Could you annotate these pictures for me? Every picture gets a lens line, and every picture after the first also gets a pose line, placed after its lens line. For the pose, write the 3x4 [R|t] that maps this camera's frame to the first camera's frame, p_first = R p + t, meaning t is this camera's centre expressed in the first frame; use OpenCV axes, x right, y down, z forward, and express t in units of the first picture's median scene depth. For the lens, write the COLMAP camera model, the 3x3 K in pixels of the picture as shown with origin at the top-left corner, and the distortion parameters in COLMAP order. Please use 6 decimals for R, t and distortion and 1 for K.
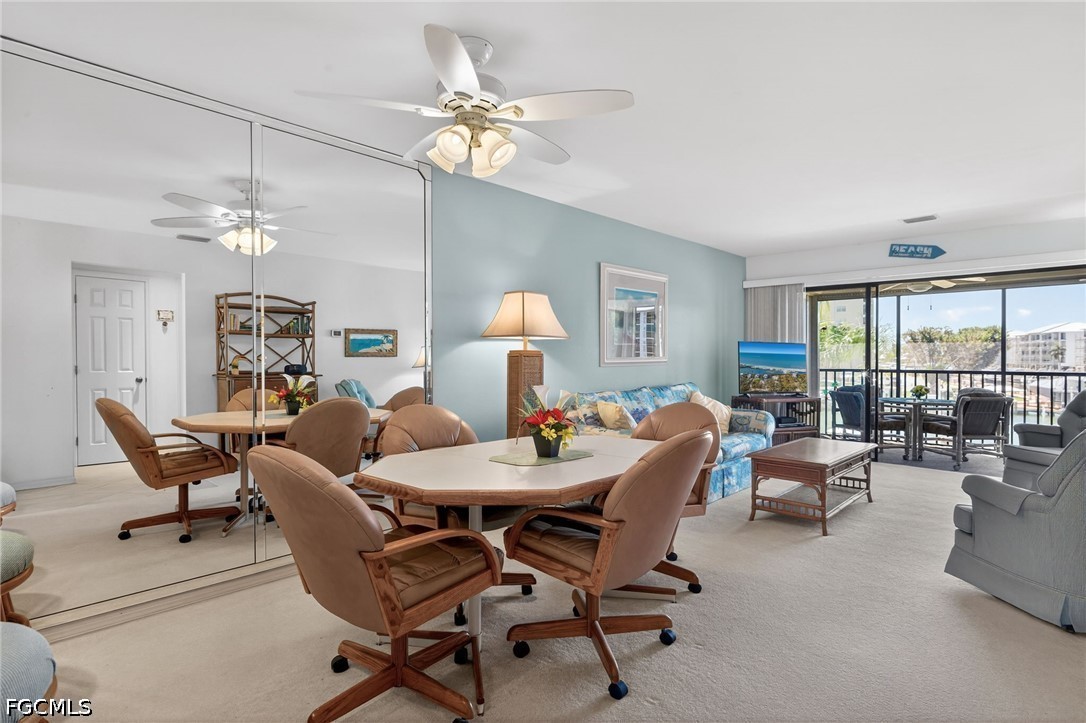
lens RADIAL K [[585.2, 0, 542.1], [0, 585.2, 359.9], [0, 0, 1]] dist [0.001185, 0.000119]
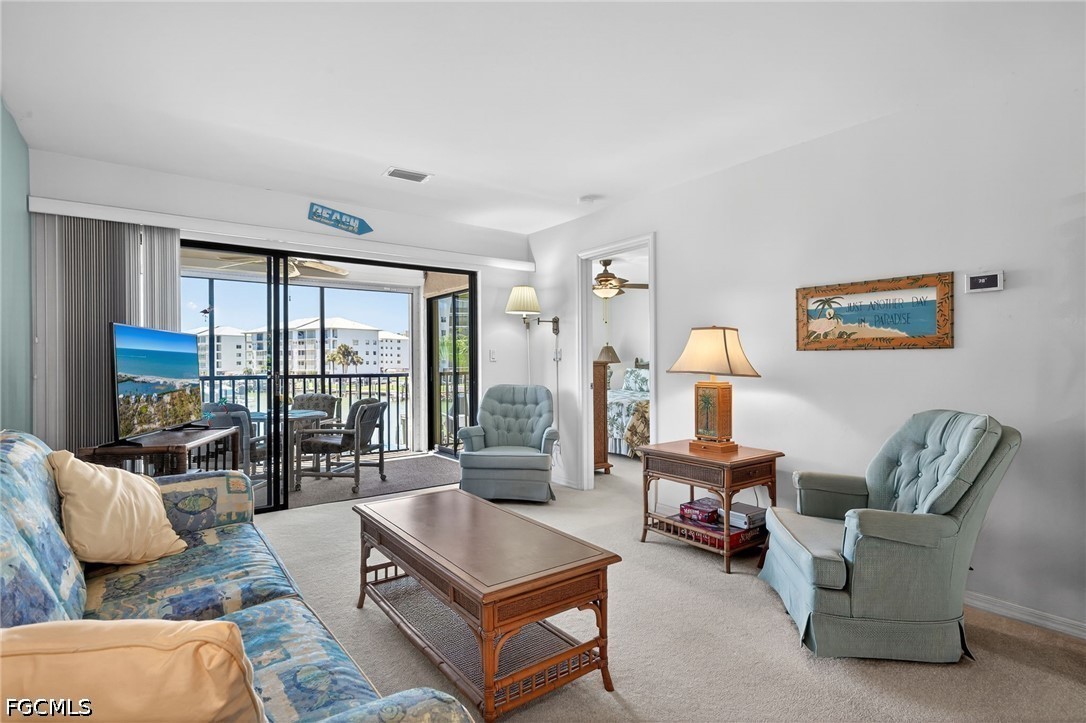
lens RADIAL K [[517.7, 0, 544.2], [0, 517.7, 354.6], [0, 0, 1]] dist [0.005930, 0.000606]
pose [[0.170091, 0.003938, 0.985420, 0.009693], [0.015965, 0.999850, -0.006751, 0.000559], [-0.985299, 0.016881, 0.170003, 0.609706]]
